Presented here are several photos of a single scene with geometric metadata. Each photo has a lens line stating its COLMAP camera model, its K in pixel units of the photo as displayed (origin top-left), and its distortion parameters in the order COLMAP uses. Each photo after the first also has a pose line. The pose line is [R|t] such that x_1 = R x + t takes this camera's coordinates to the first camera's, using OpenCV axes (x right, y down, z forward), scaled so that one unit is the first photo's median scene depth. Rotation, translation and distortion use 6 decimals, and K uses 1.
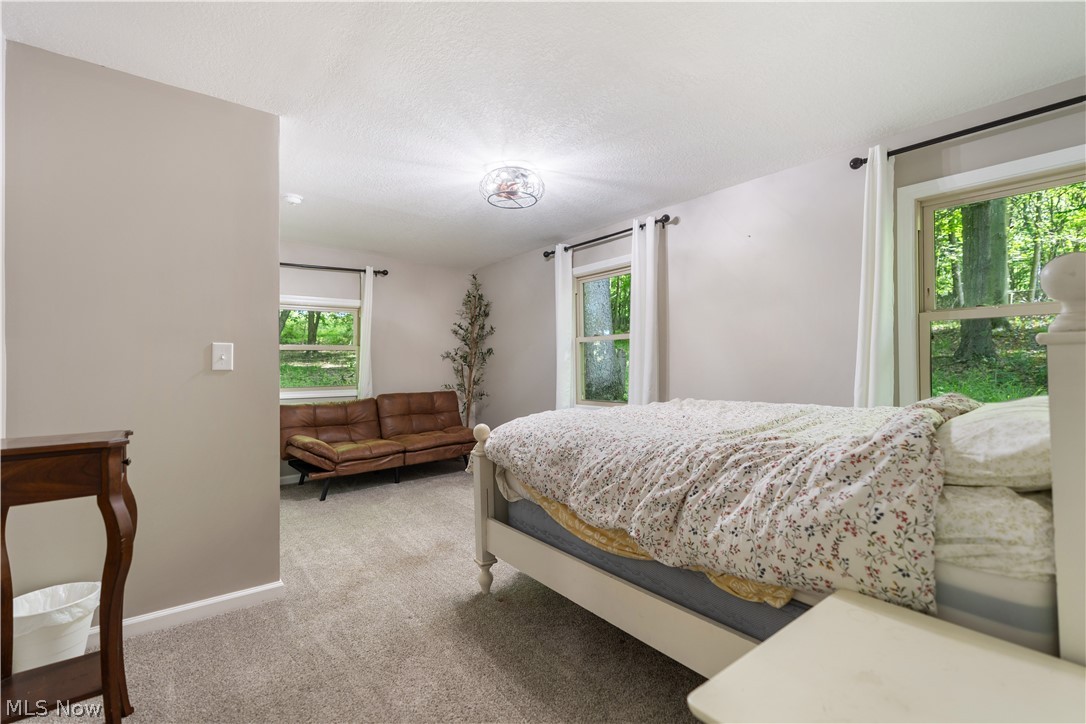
lens RADIAL K [[492.3, 0, 540.1], [0, 492.3, 367.7], [0, 0, 1]] dist [-0.001512, 0.000012]
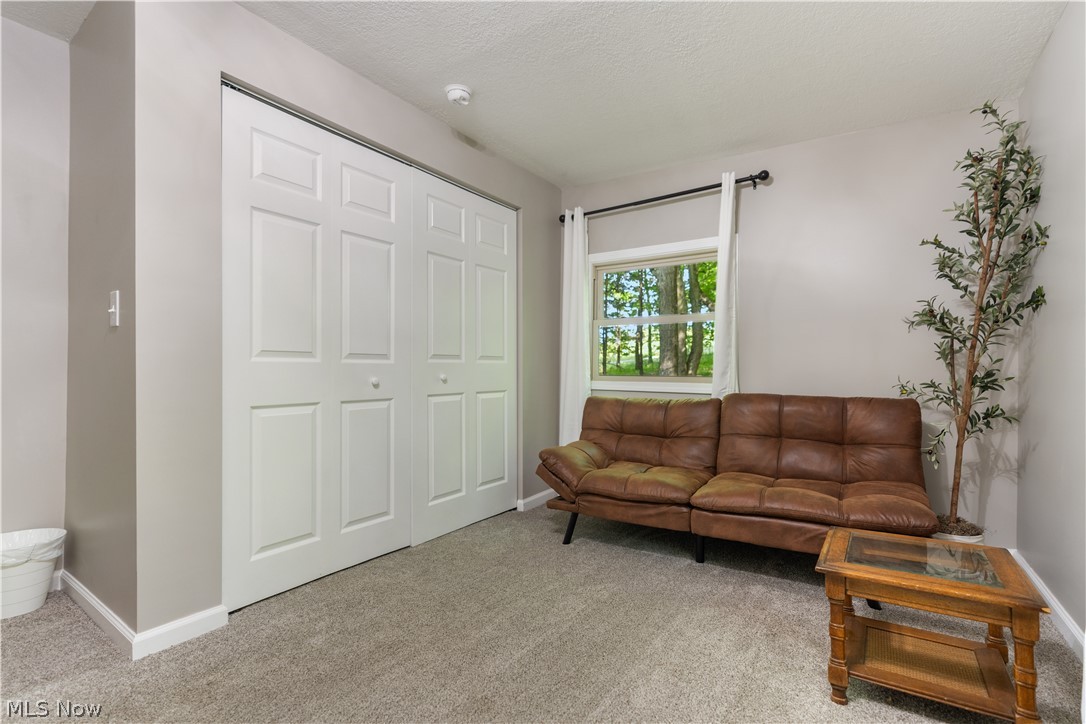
lens RADIAL K [[478.3, 0, 542.4], [0, 478.3, 368.6], [0, 0, 1]] dist [-0.000100, 0.000069]
pose [[0.318921, 0.014543, -0.947670, 0.128702], [-0.015613, 0.999827, 0.010090, 0.023490], [0.947653, 0.011578, 0.319093, 0.625020]]
